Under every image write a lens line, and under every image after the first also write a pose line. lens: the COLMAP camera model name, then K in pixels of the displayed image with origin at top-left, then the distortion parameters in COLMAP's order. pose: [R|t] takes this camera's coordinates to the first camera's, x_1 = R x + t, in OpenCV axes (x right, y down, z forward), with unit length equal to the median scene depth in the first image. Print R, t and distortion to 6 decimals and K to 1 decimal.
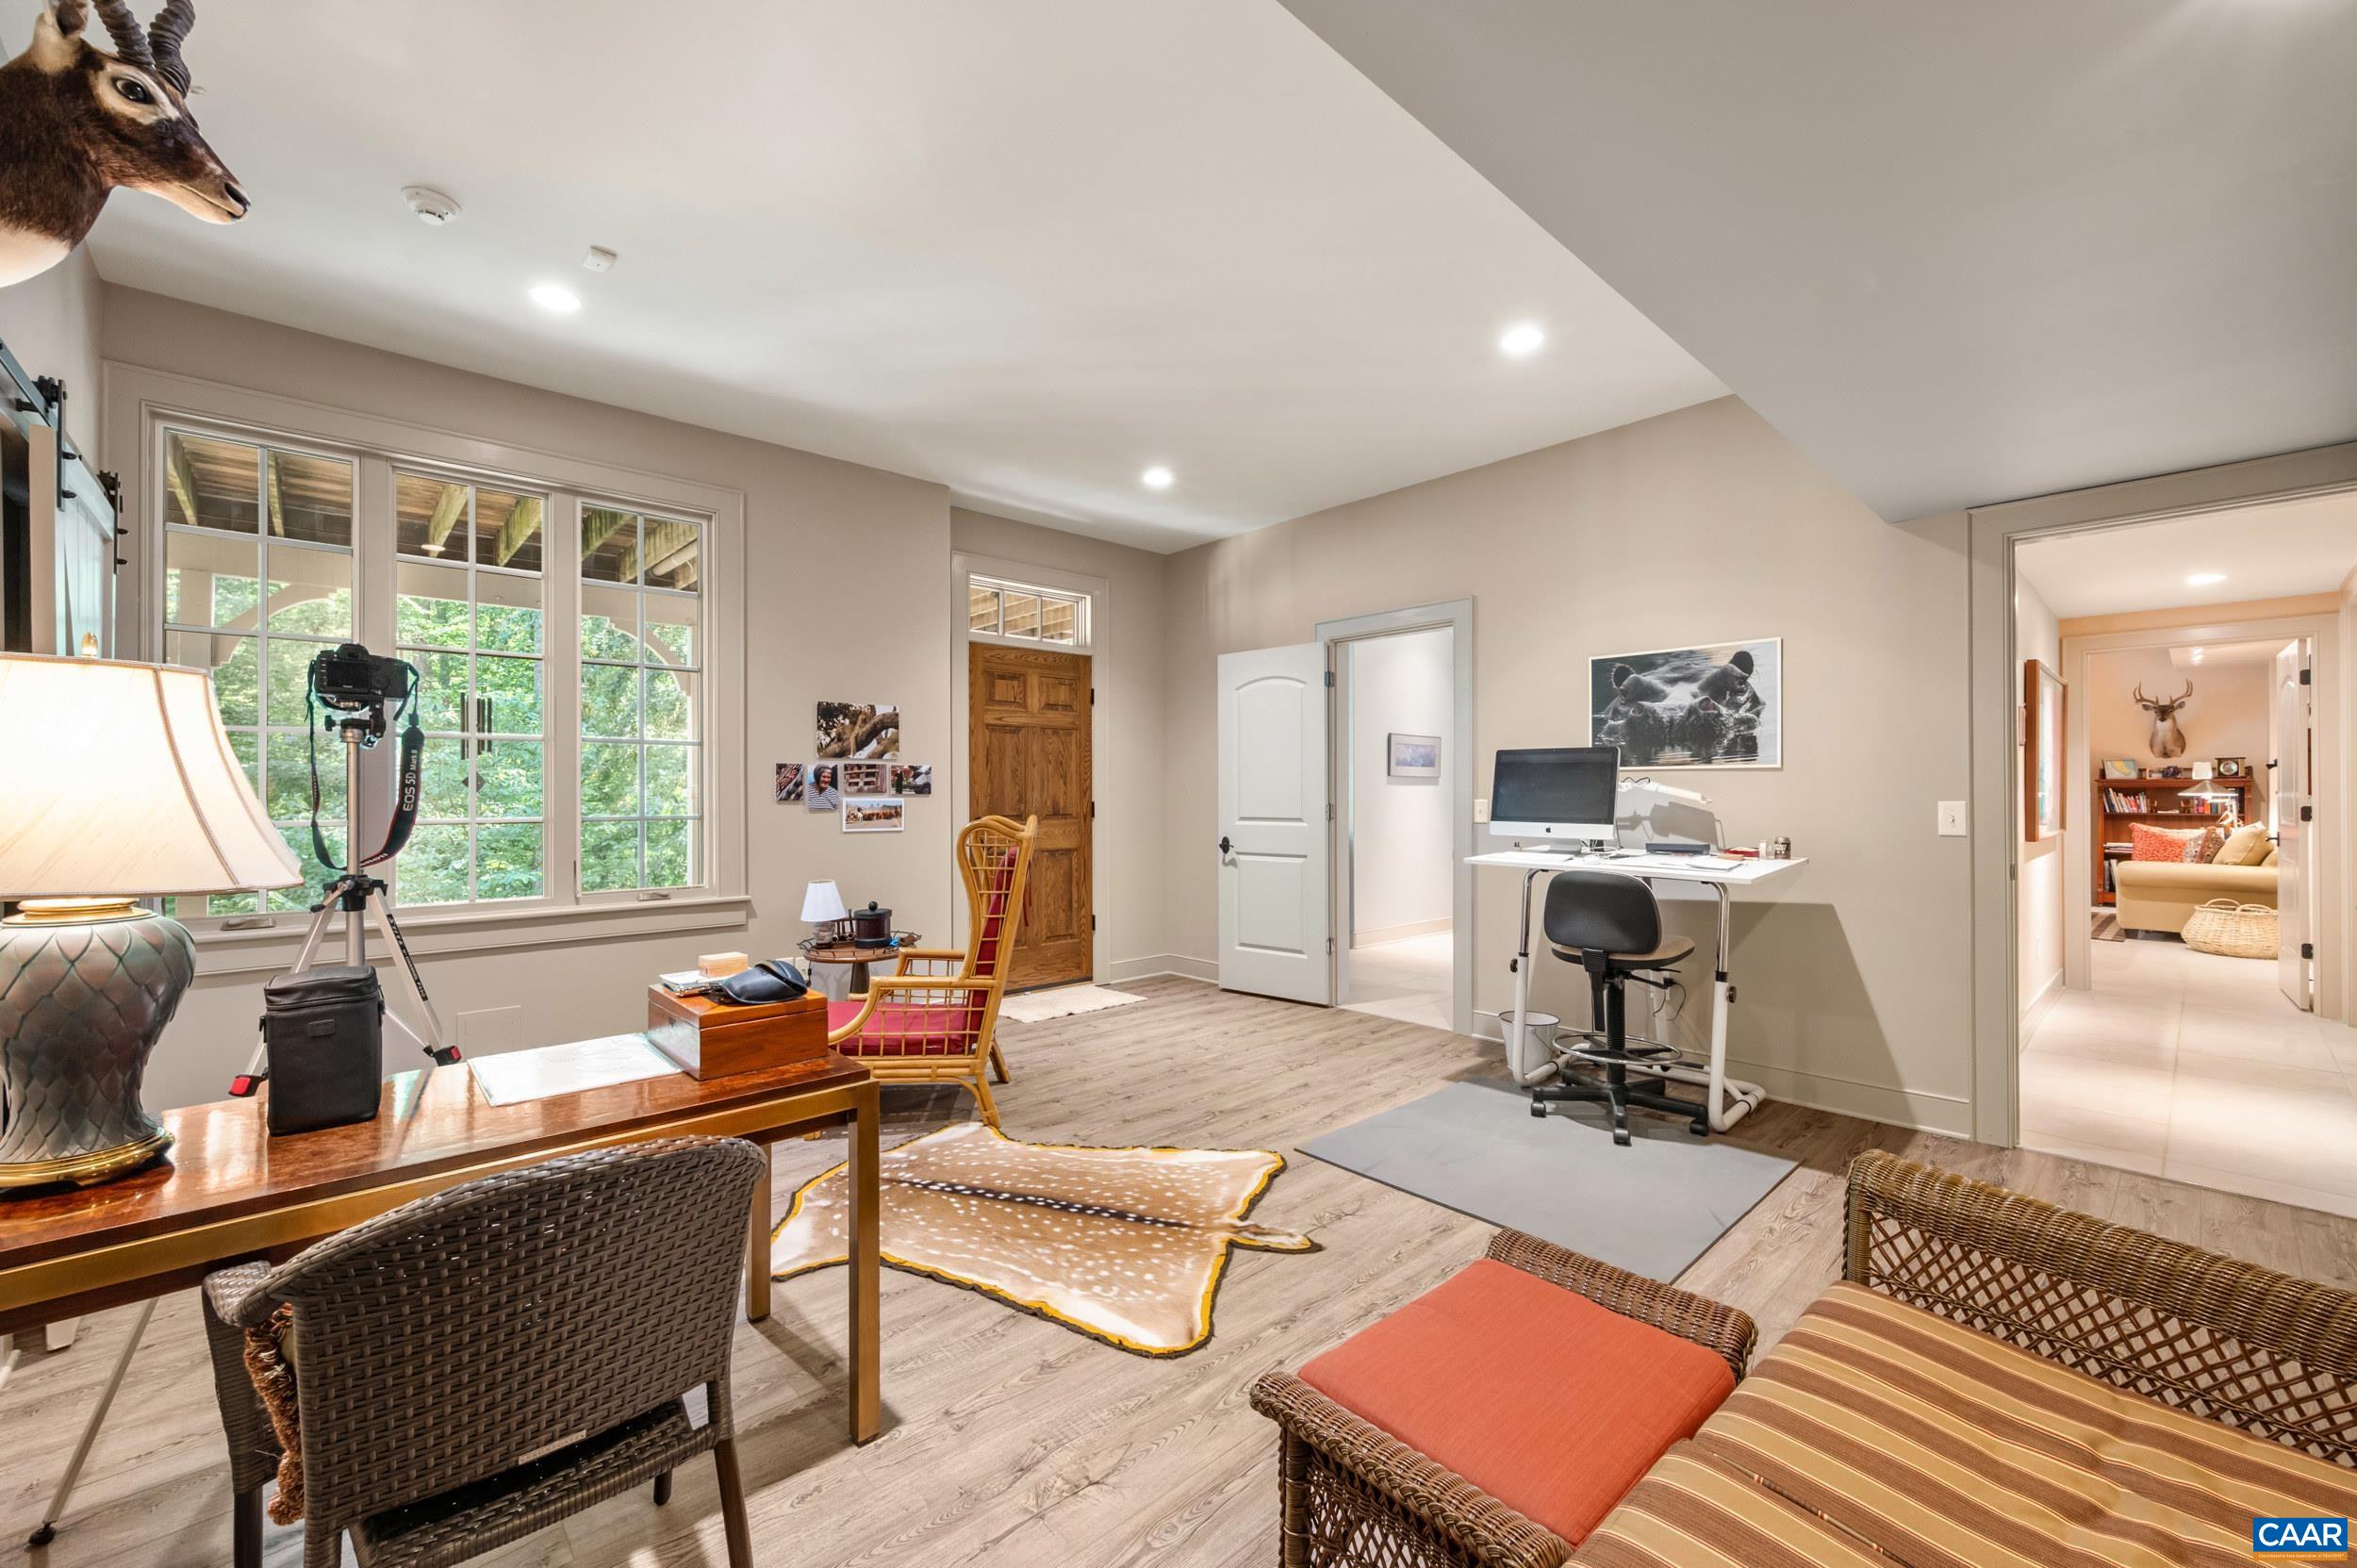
lens RADIAL K [[913.9, 0, 1184.0], [0, 913.9, 787.6], [0, 0, 1]] dist [-0.001185, -0.000063]
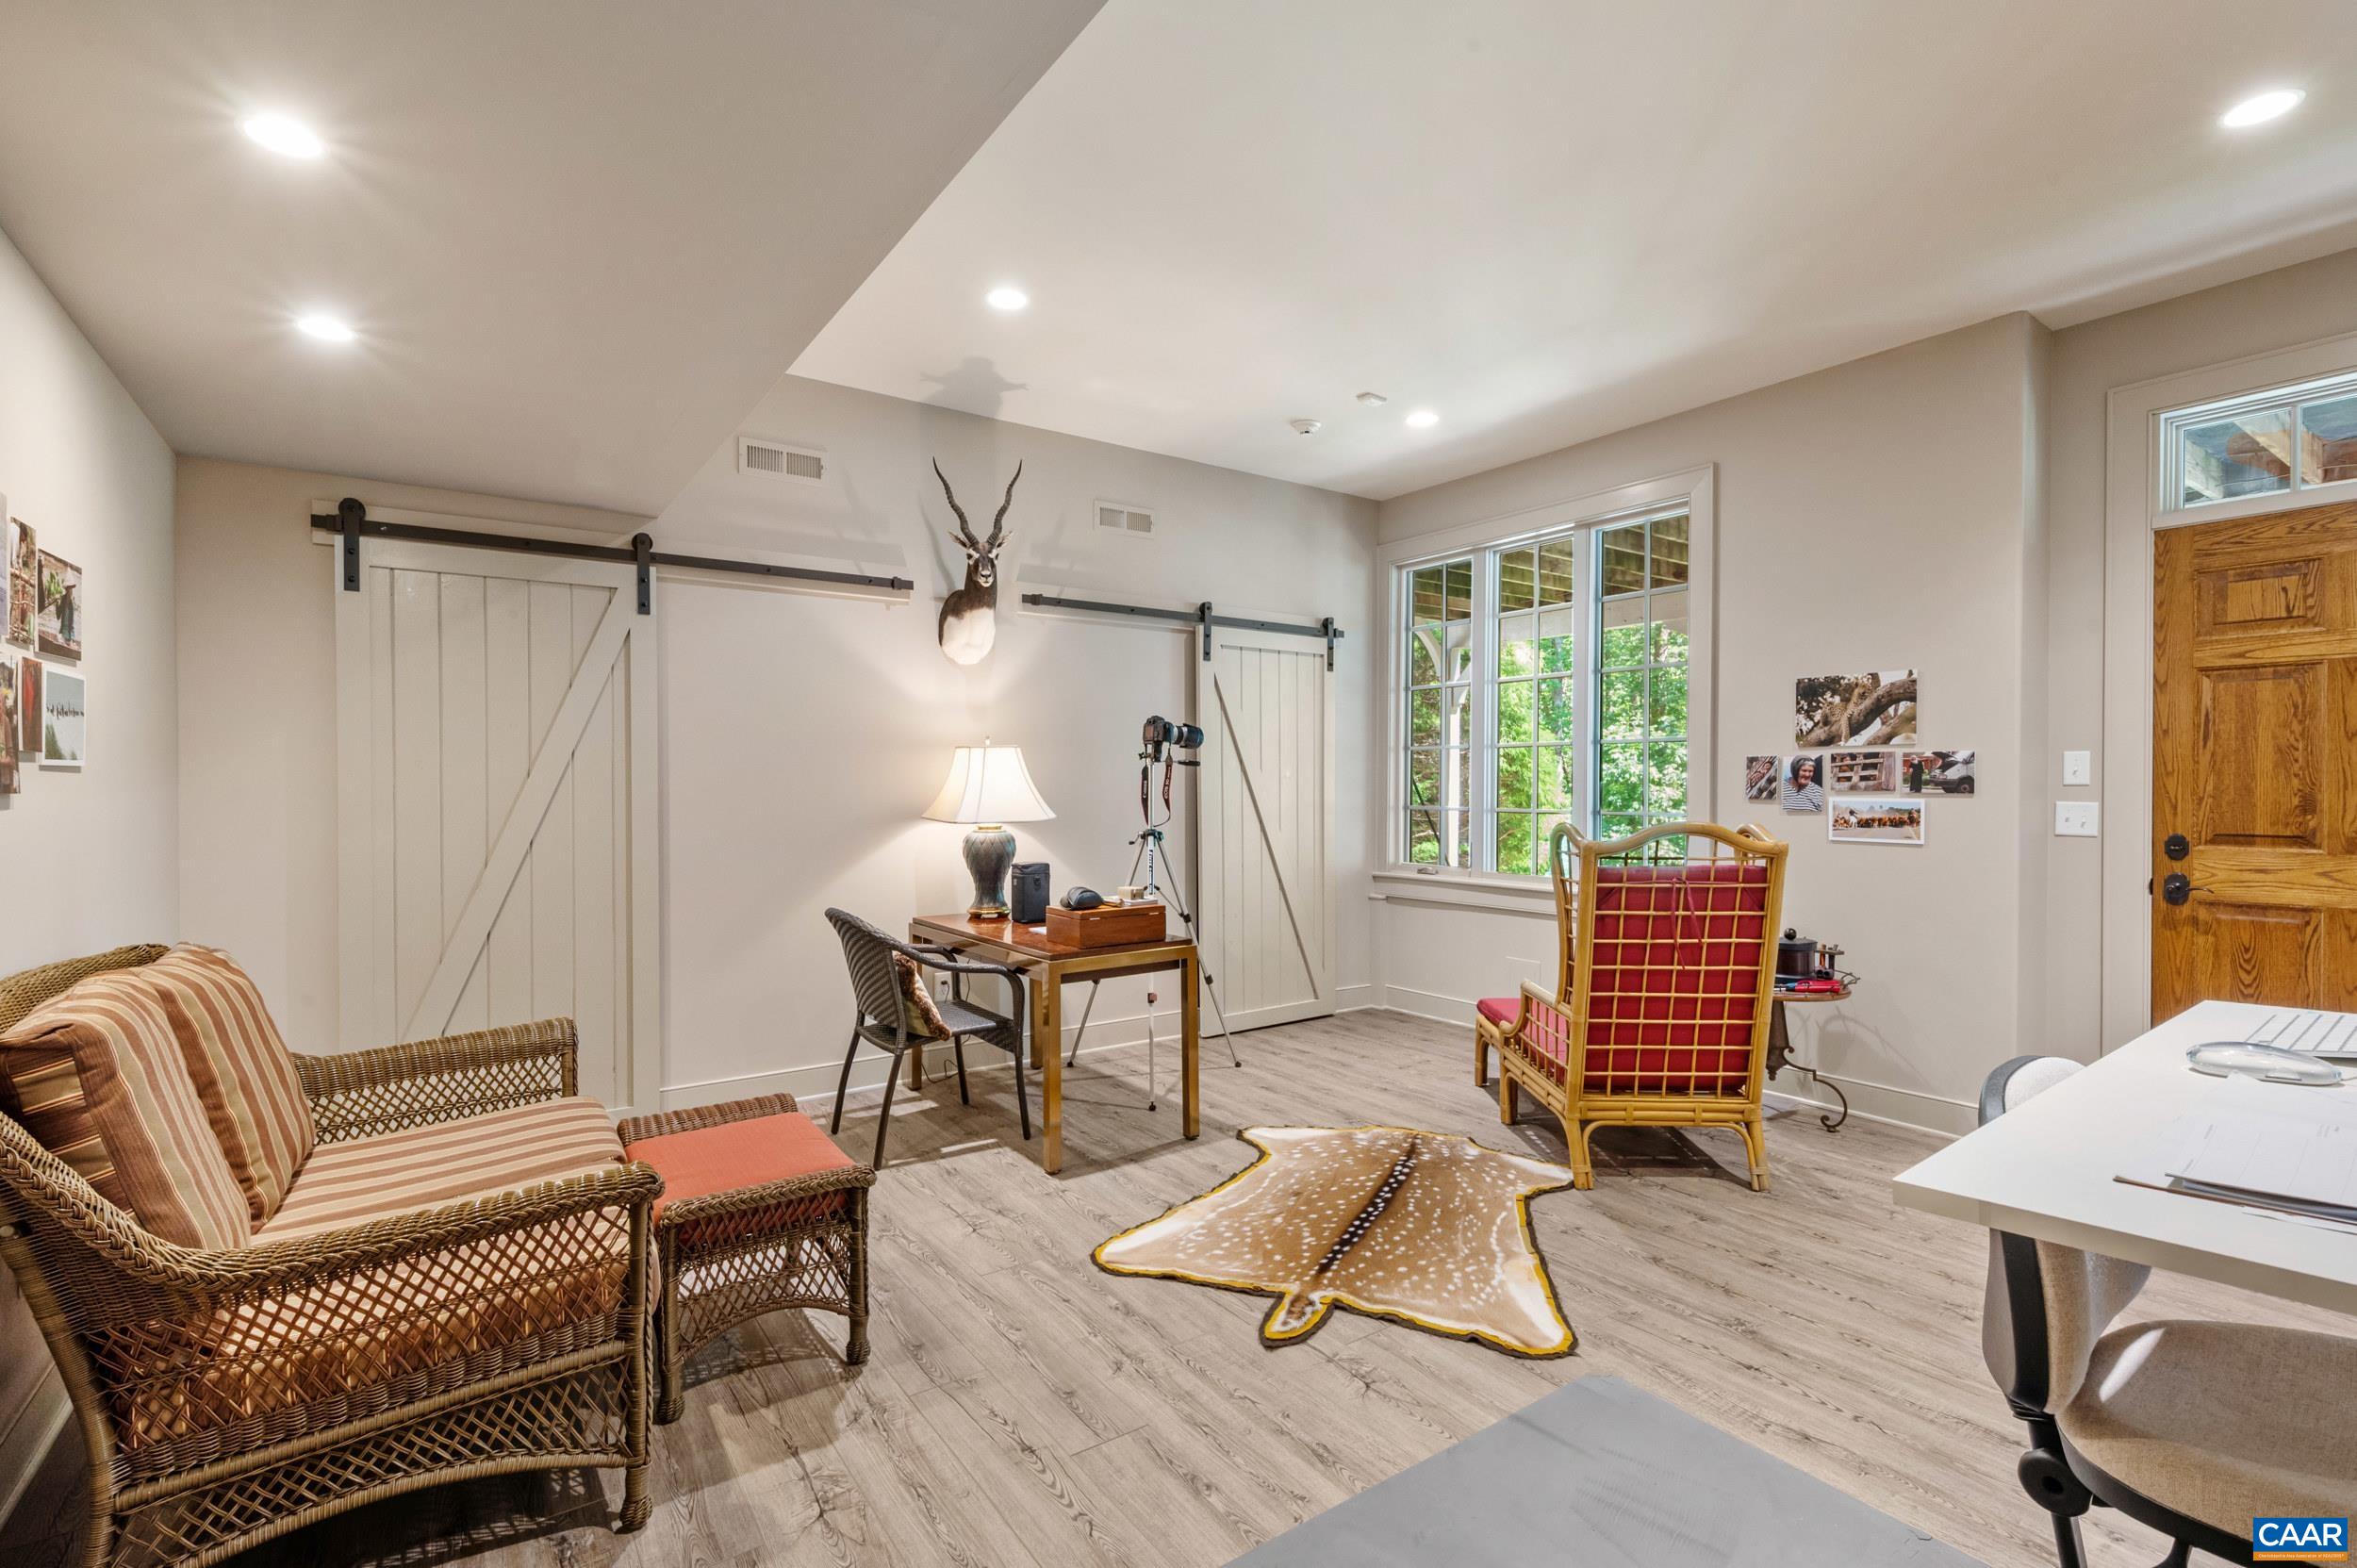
lens RADIAL K [[1044.8, 0, 1189.2], [0, 1044.8, 791.7], [0, 0, 1]] dist [-0.001333, -0.000233]
pose [[-0.104804, 0.008063, -0.994460, 0.869255], [0.006012, 0.999954, 0.007474, -0.005114], [0.994475, -0.005196, -0.104848, 0.818761]]
